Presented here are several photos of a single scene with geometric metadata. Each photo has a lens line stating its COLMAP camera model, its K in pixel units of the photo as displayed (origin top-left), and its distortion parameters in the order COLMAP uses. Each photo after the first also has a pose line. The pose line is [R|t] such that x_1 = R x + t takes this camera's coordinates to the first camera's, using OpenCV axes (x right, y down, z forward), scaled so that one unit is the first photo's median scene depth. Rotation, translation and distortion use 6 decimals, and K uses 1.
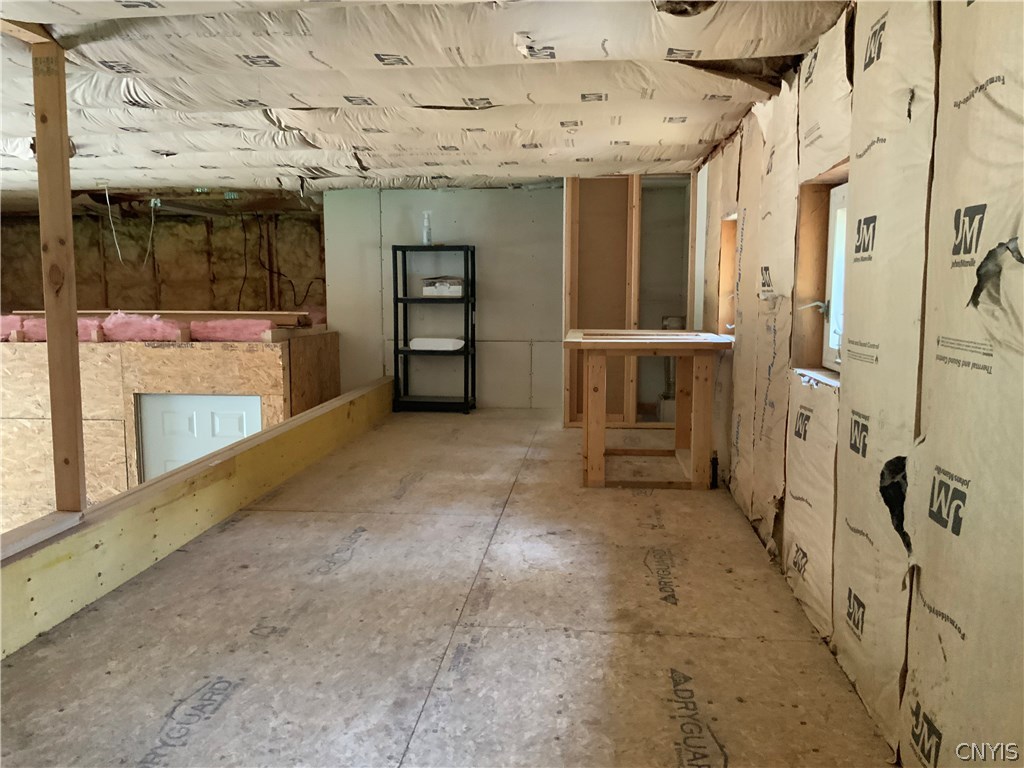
lens RADIAL K [[853.9, 0, 511.8], [0, 853.9, 385.0], [0, 0, 1]] dist [0.067068, -0.126635]
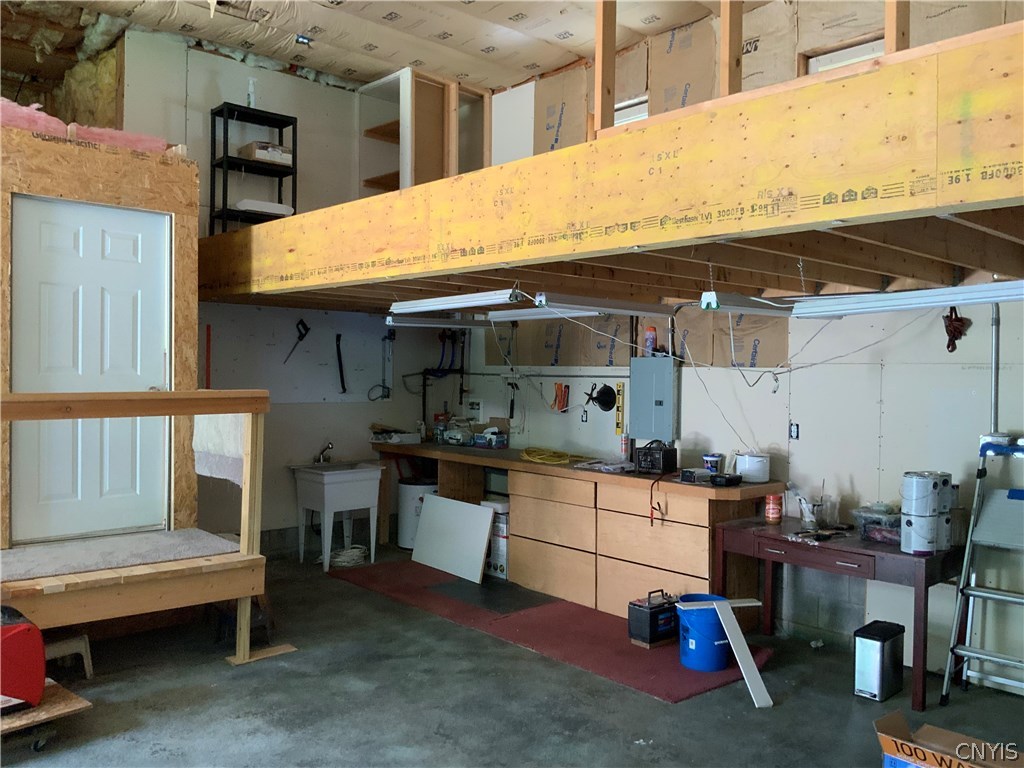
lens RADIAL K [[853.9, 0, 511.5], [0, 853.9, 382.0], [0, 0, 1]] dist [0.067068, -0.126635]
pose [[0.670556, -0.003680, 0.741850, -0.729421], [0.080711, 0.994414, -0.068021, 0.280480], [-0.737456, 0.105487, 0.667107, 0.141321]]
